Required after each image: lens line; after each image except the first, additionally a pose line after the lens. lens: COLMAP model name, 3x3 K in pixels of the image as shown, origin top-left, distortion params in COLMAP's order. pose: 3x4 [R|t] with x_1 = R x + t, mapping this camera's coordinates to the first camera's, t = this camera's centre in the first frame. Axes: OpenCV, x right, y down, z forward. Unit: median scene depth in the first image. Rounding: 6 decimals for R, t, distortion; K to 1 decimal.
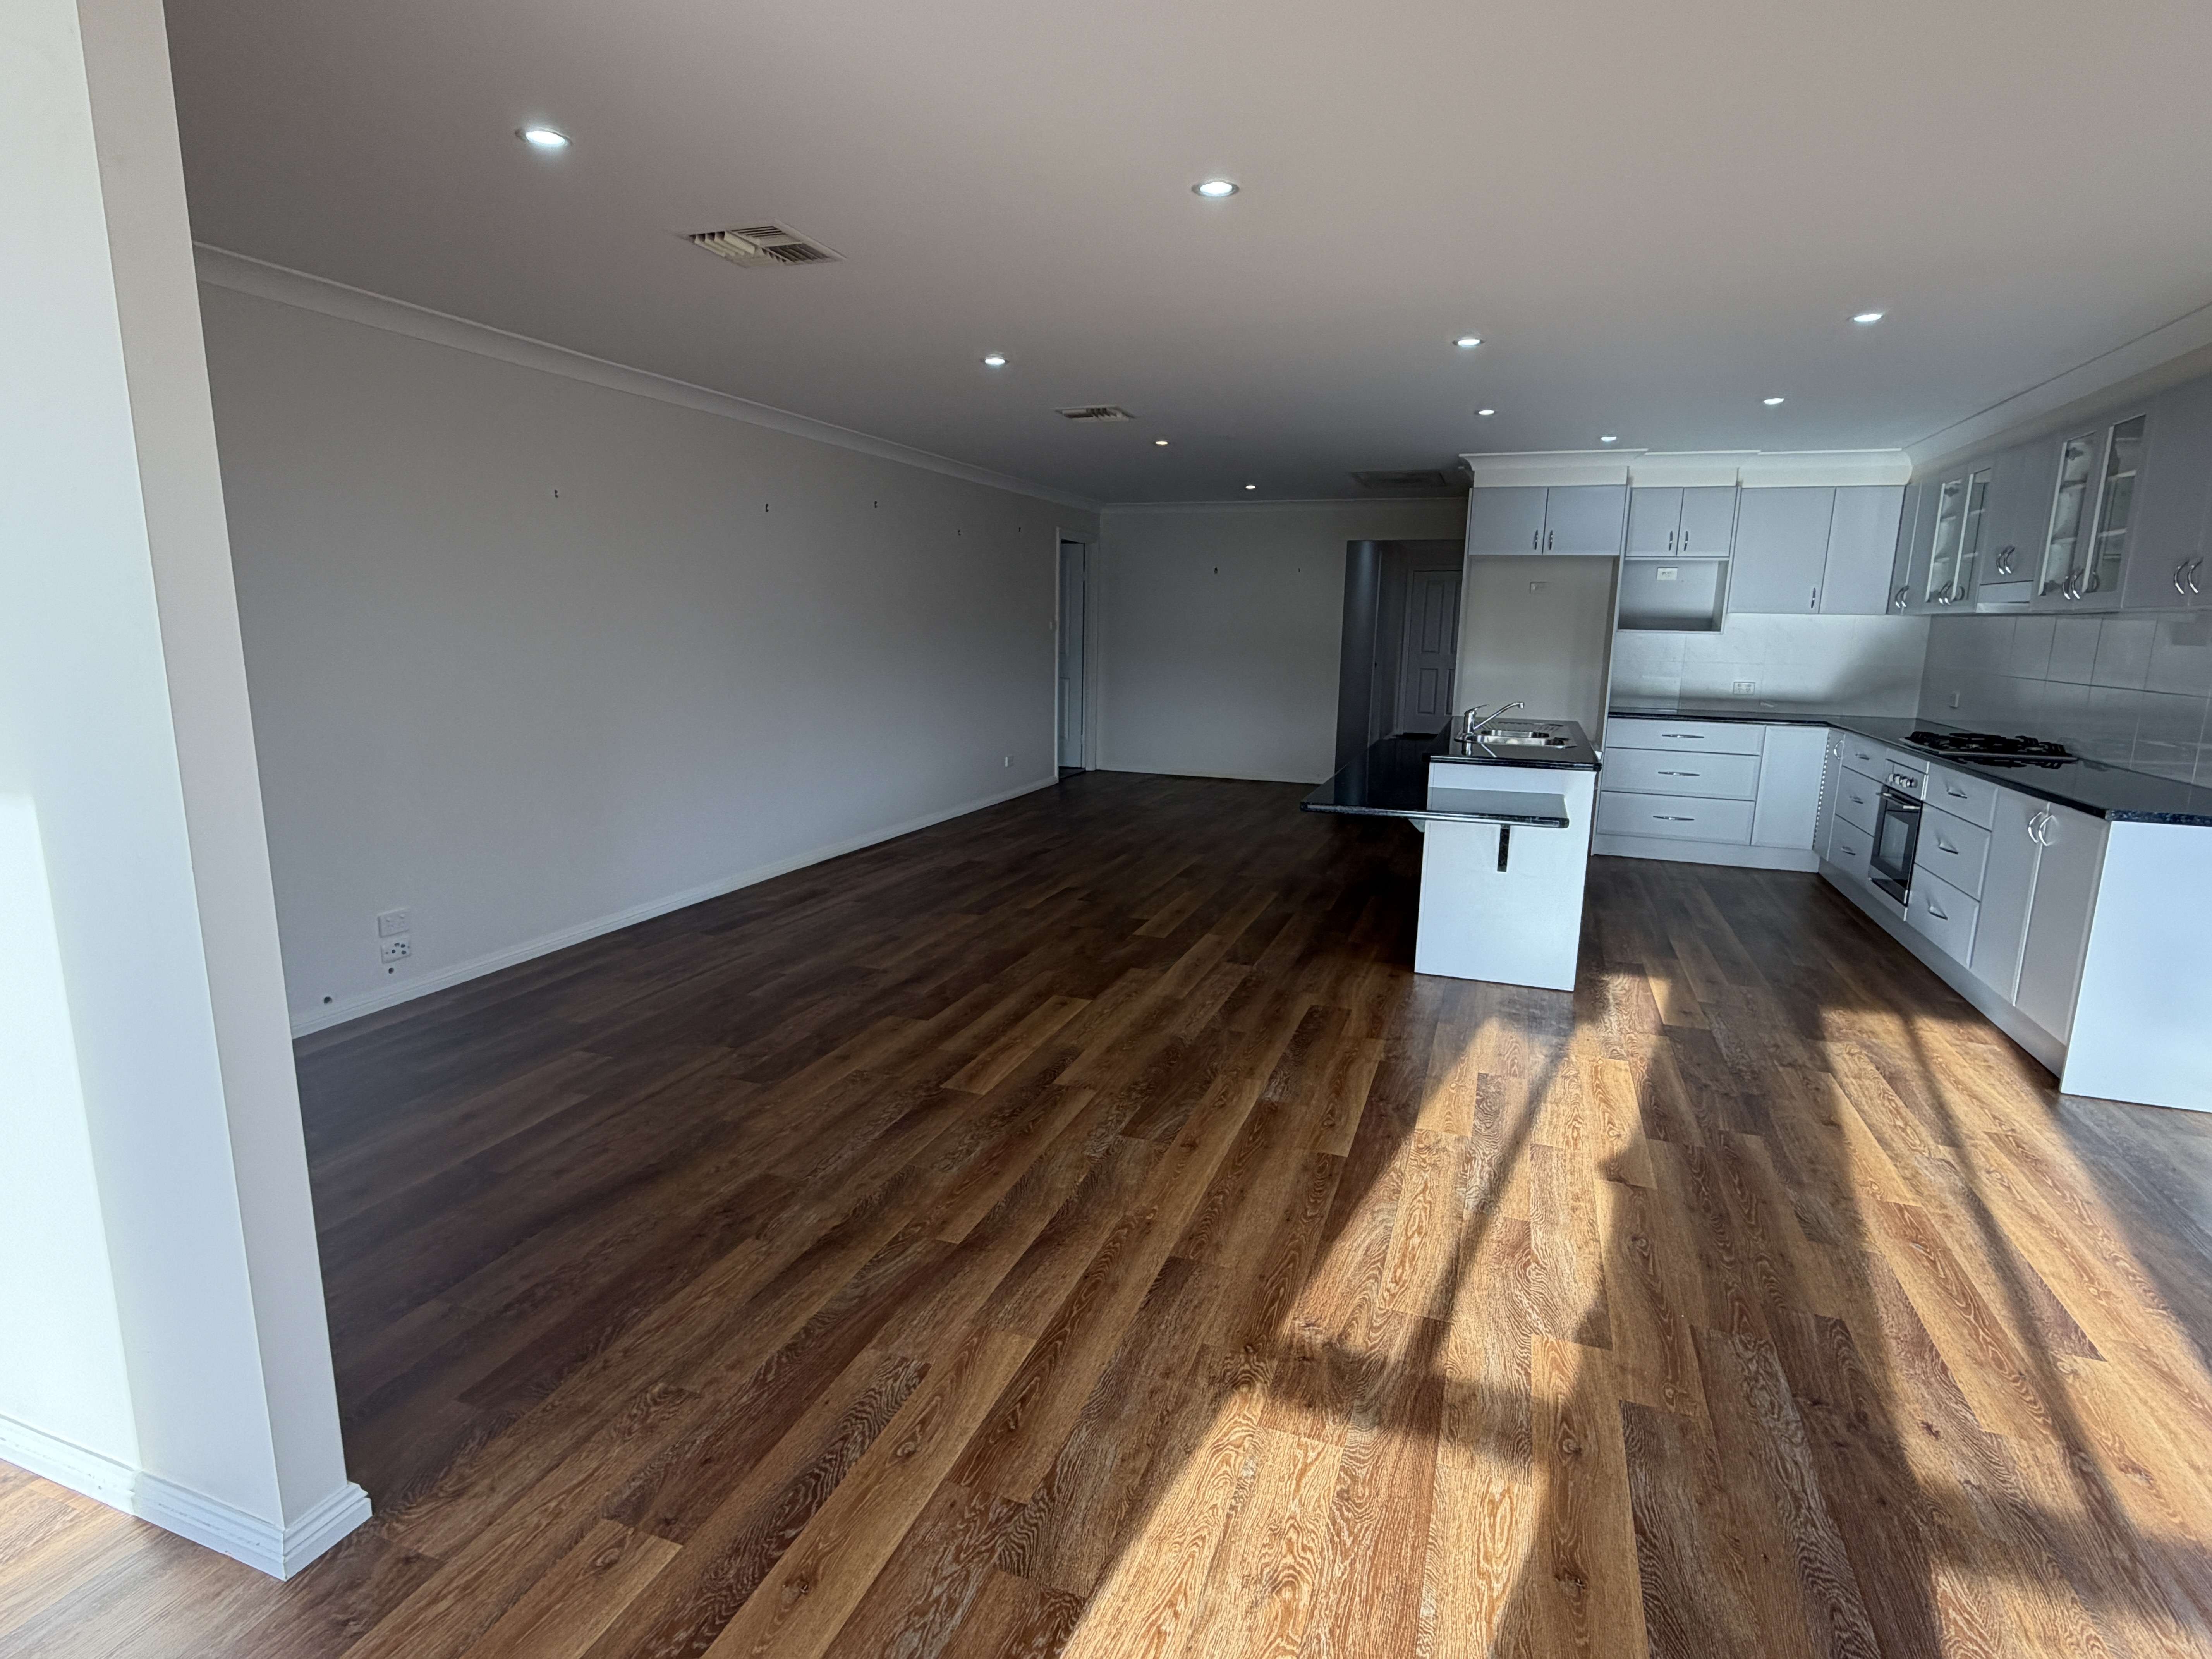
lens RADIAL K [[1145.9, 0, 1097.9], [0, 1145.9, 818.0], [0, 0, 1]] dist [0.004594, -0.002304]
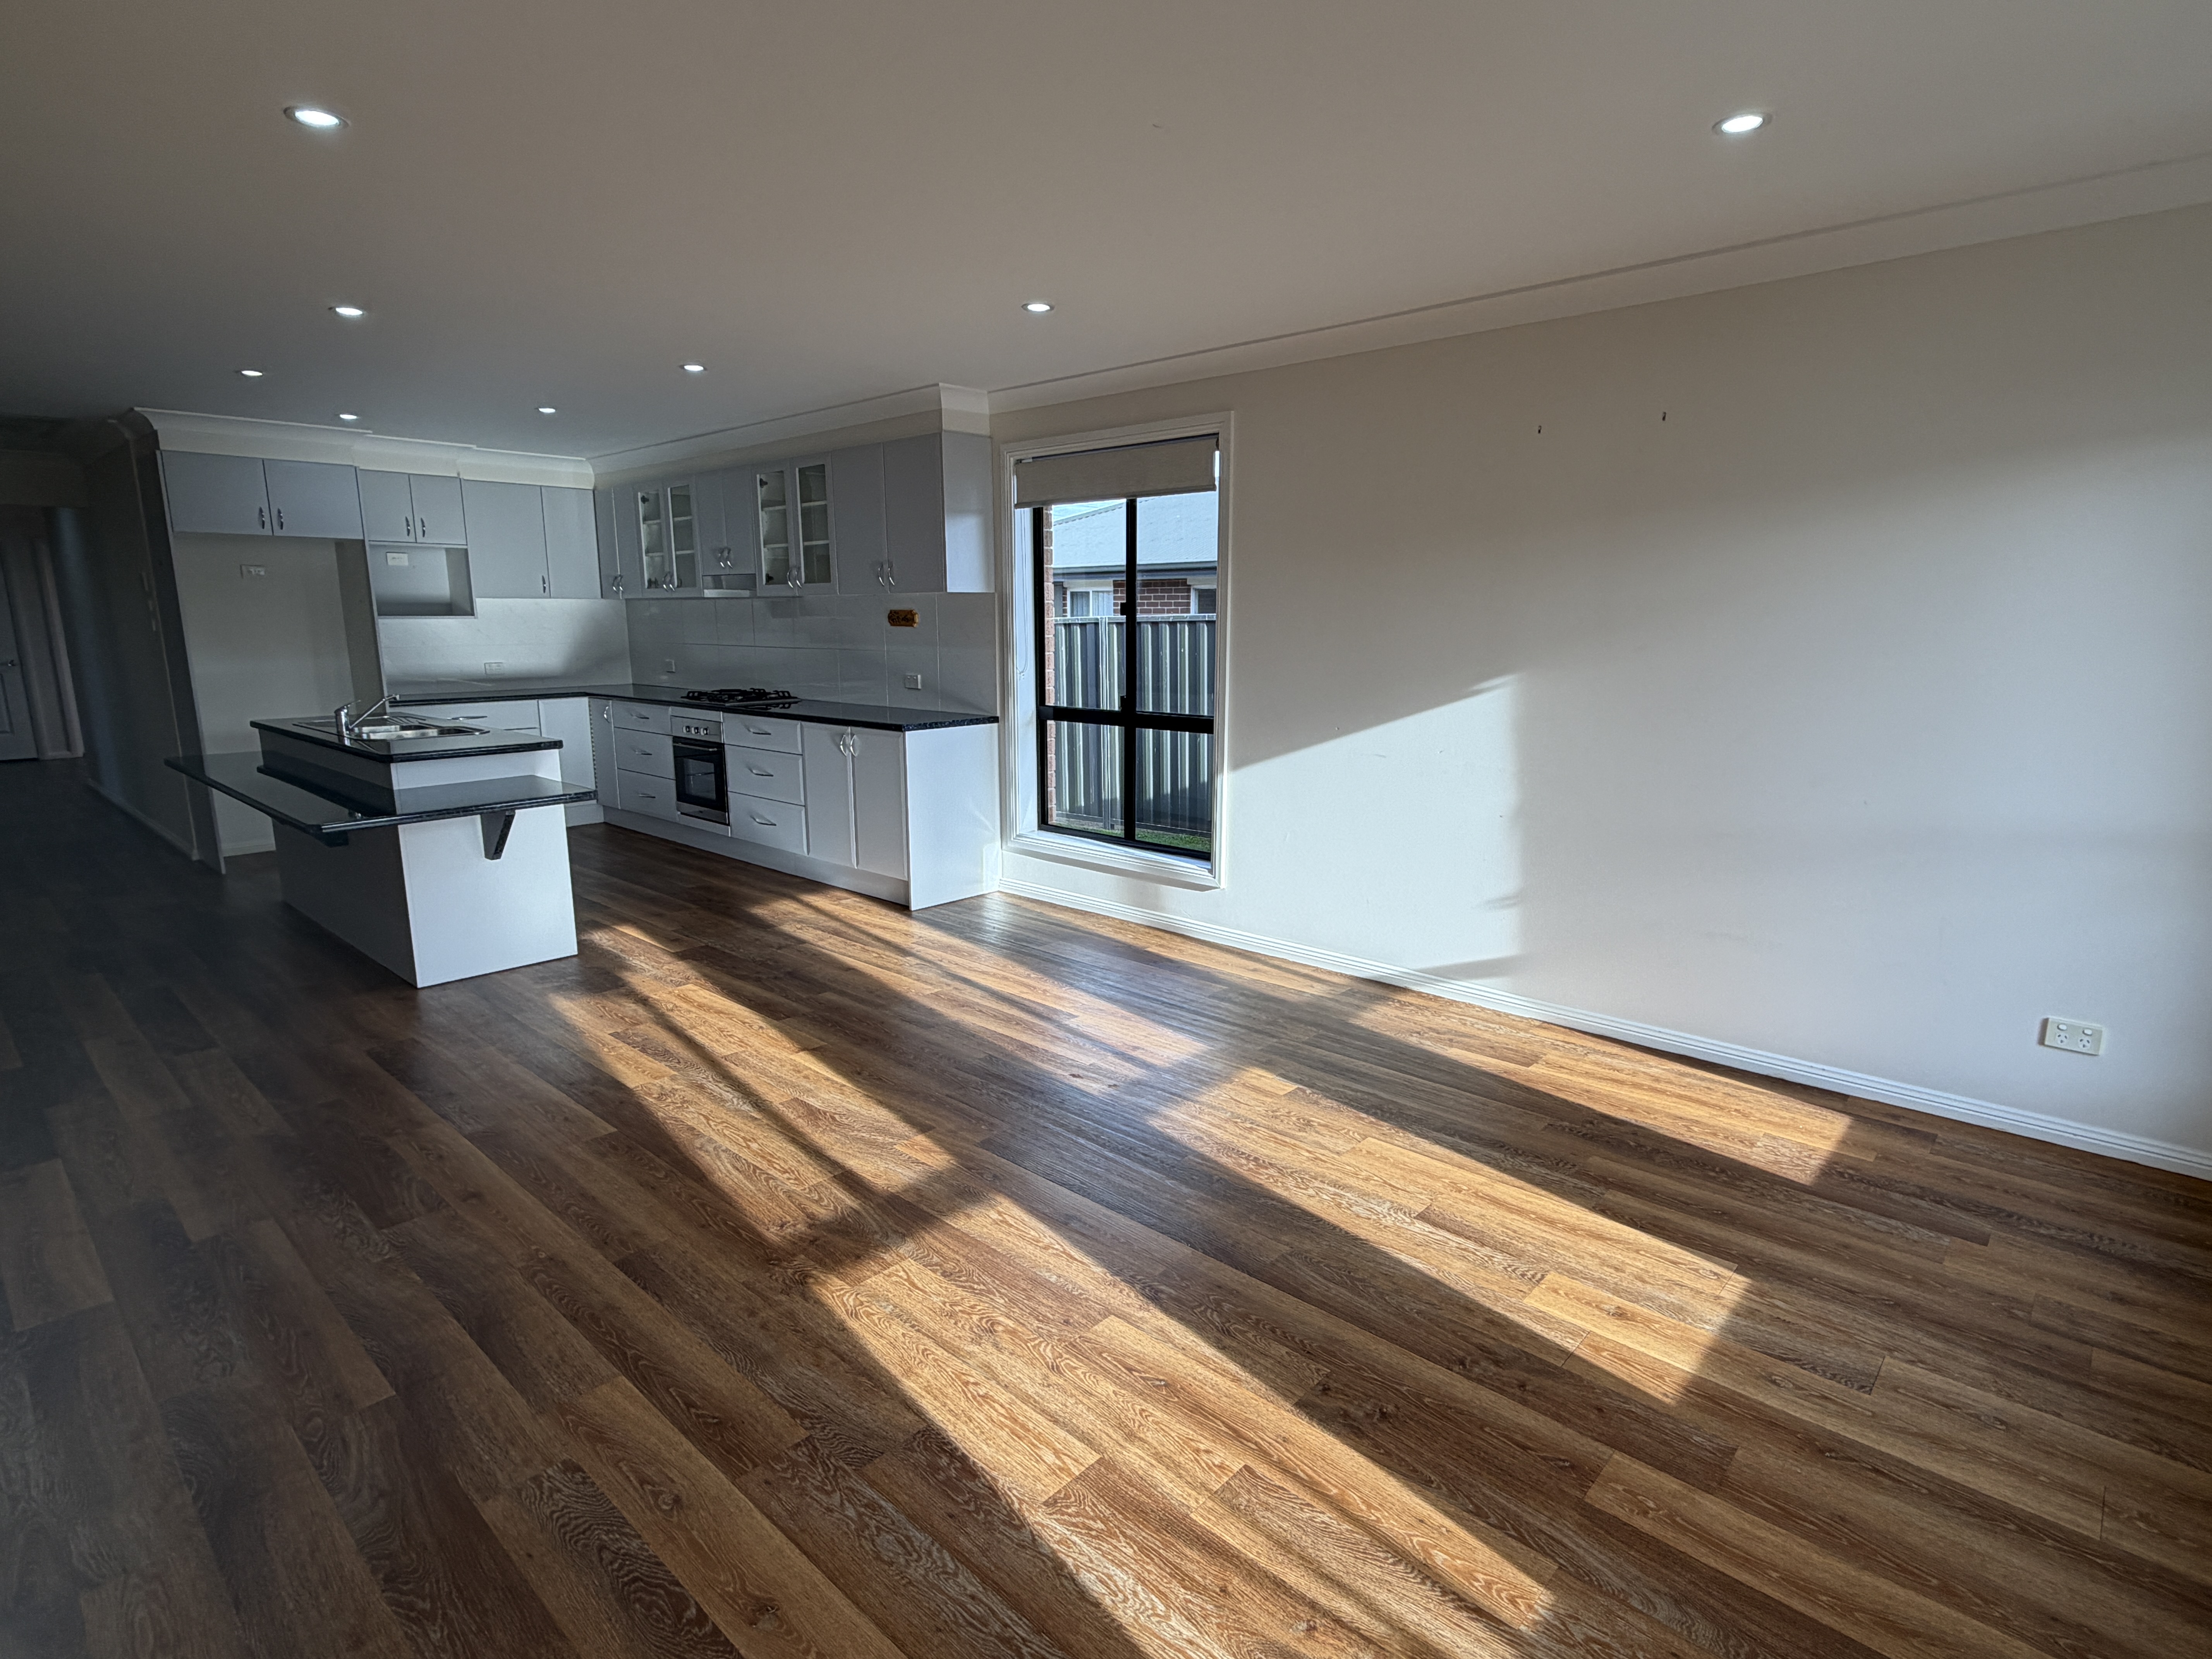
lens RADIAL K [[1145.9, 0, 1096.3], [0, 1145.9, 837.3], [0, 0, 1]] dist [0.004594, -0.002304]
pose [[0.385948, -0.196781, 0.901289, -0.496838], [0.167424, 0.975702, 0.141334, -0.038478], [-0.907201, 0.096350, 0.409516, 0.151514]]
